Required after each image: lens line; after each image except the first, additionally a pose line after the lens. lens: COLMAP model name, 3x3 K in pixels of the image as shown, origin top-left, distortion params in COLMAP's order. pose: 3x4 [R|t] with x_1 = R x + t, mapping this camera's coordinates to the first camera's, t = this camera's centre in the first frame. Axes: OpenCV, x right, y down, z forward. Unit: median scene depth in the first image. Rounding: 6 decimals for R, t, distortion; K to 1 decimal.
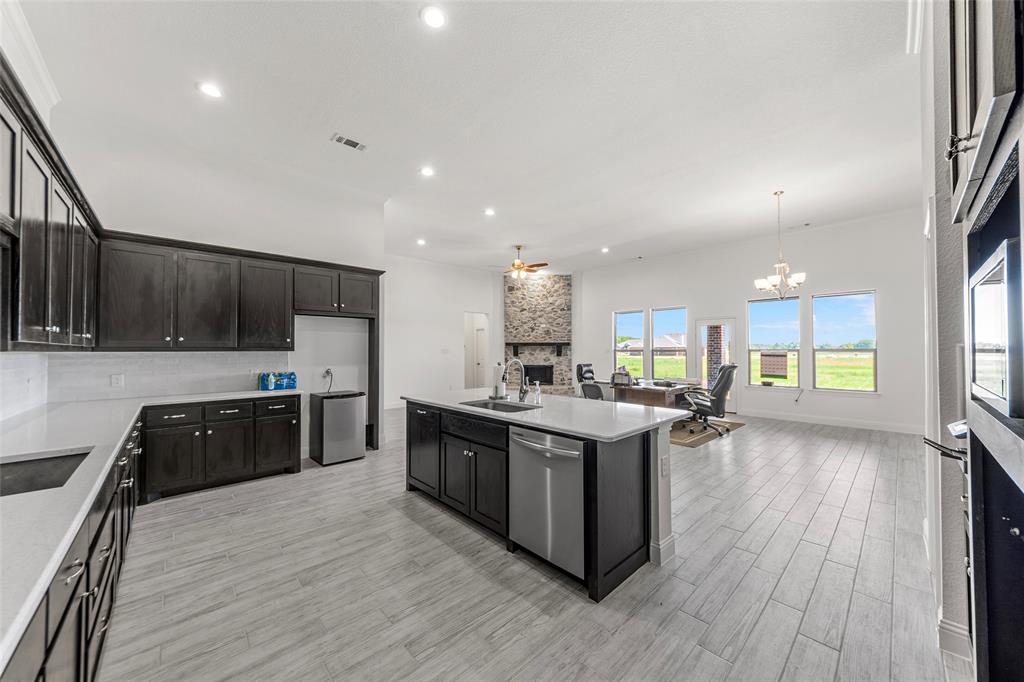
lens RADIAL K [[364.0, 0, 509.8], [0, 364.0, 347.5], [0, 0, 1]] dist [-0.000193, 0.000004]
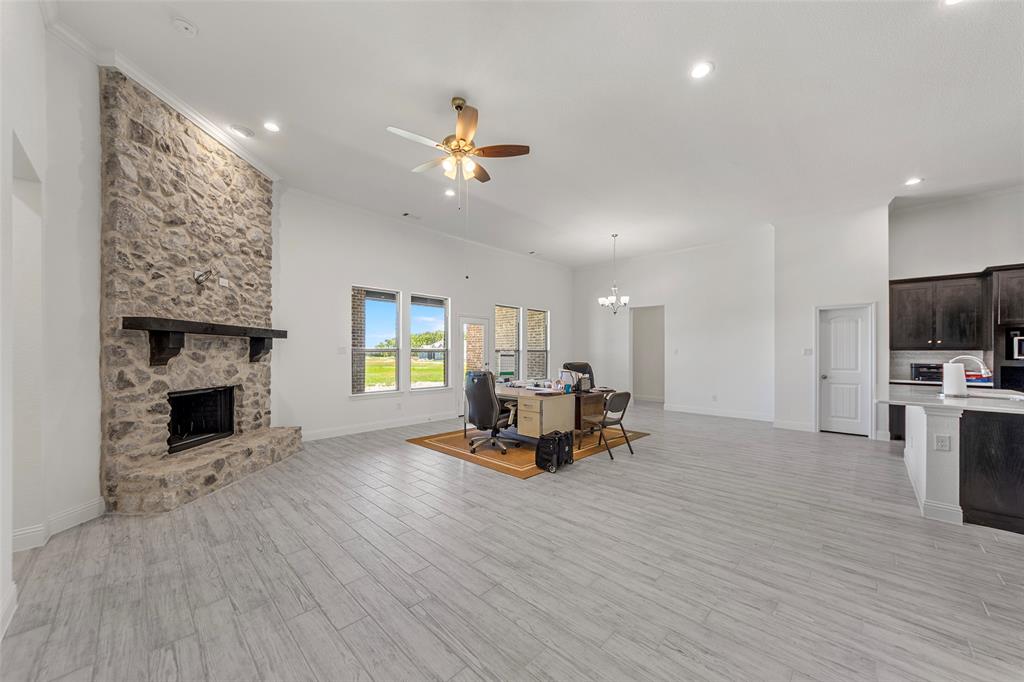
lens RADIAL K [[371.1, 0, 513.9], [0, 371.1, 352.6], [0, 0, 1]] dist [0.000229, 0.000106]
pose [[-0.058477, 0.001946, 0.998287, -0.328701], [-0.010426, 0.999942, -0.002560, 0.011964], [-0.998234, -0.010558, -0.058453, 0.764337]]
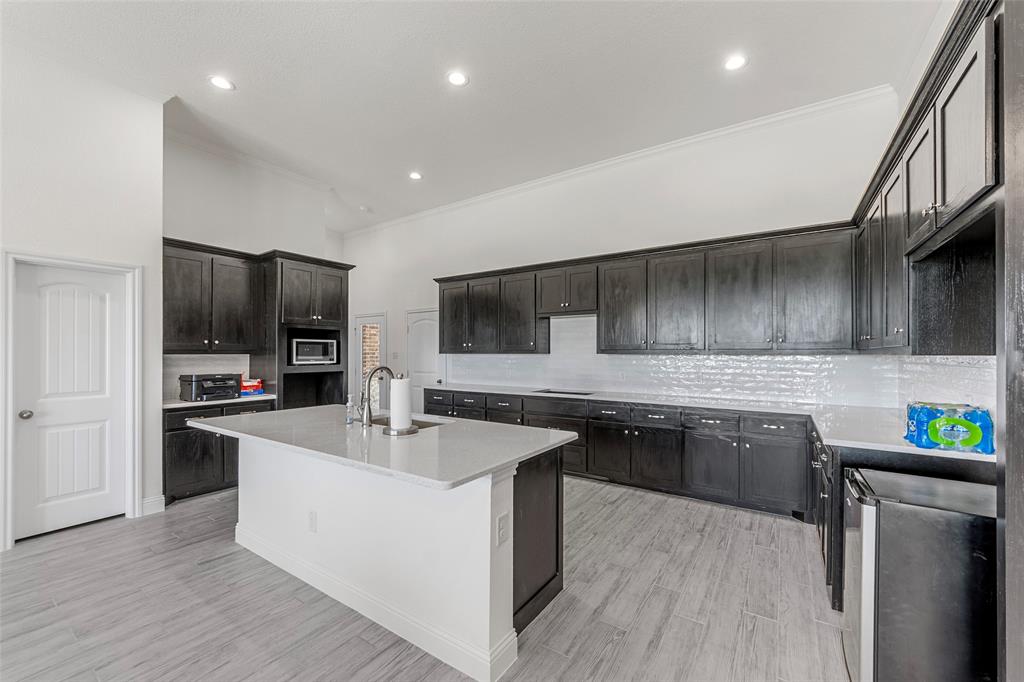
lens RADIAL K [[403.8, 0, 514.0], [0, 403.8, 350.9], [0, 0, 1]] dist [0.000106, -0.000011]
pose [[-0.972913, 0.001703, -0.231163, -0.020382], [0.004783, 0.999907, -0.012765, 0.004087], [0.231120, -0.013525, -0.972831, 0.581398]]
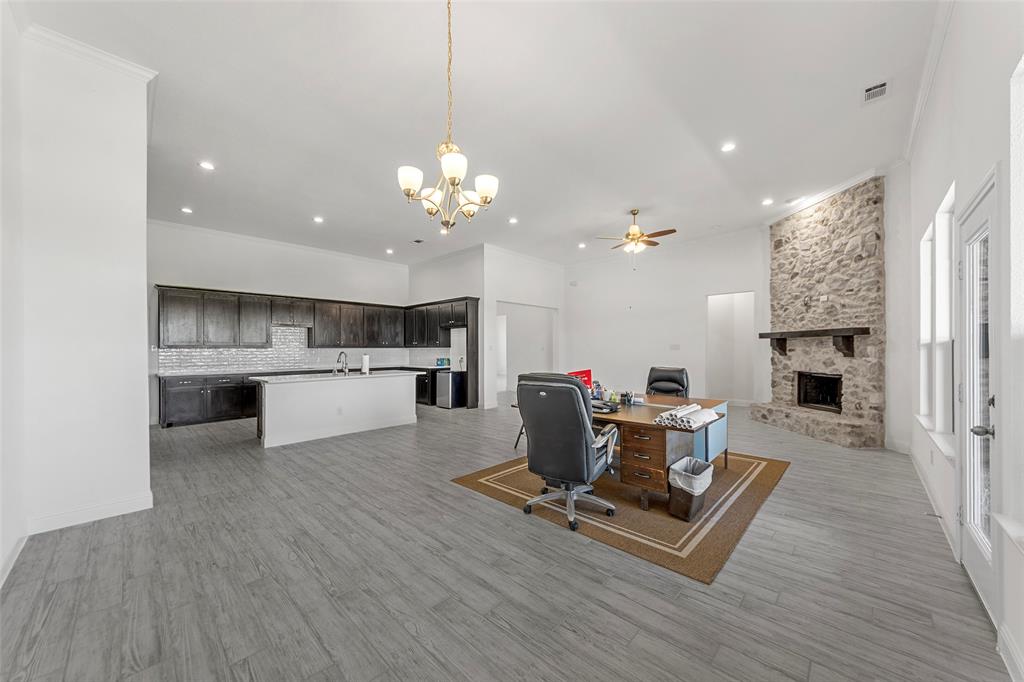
lens RADIAL K [[371.5, 0, 512.7], [0, 371.5, 350.1], [0, 0, 1]] dist [-0.000698, -0.000185]
pose [[0.060233, 0.003427, -0.998178, 0.633941], [0.011051, 0.999931, 0.004100, 0.008526], [0.998123, -0.011278, 0.060191, 0.551724]]
